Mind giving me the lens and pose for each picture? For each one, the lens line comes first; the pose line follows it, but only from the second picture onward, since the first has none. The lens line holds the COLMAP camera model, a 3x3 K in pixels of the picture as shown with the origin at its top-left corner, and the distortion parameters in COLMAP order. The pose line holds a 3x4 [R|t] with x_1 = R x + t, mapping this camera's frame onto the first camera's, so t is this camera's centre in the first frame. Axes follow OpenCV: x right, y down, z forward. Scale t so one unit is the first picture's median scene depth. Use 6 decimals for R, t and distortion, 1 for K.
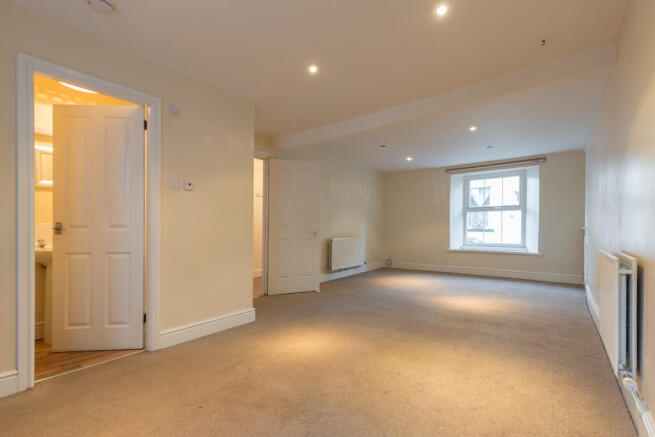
lens RADIAL K [[293.1, 0, 326.4], [0, 293.1, 228.6], [0, 0, 1]] dist [0.000566, 0.000044]
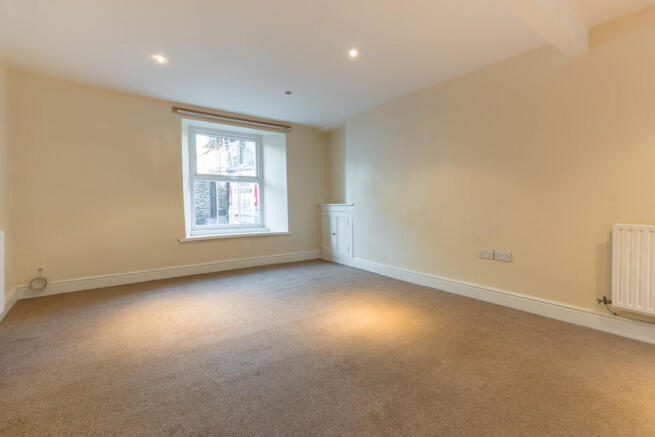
lens RADIAL K [[298.3, 0, 314.1], [0, 298.3, 217.6], [0, 0, 1]] dist [0.000143, 0.000001]
pose [[0.264512, -0.047387, 0.963218, -0.126861], [0.002270, 0.998820, 0.048515, -0.005233], [-0.964380, -0.010646, 0.264307, 0.619626]]
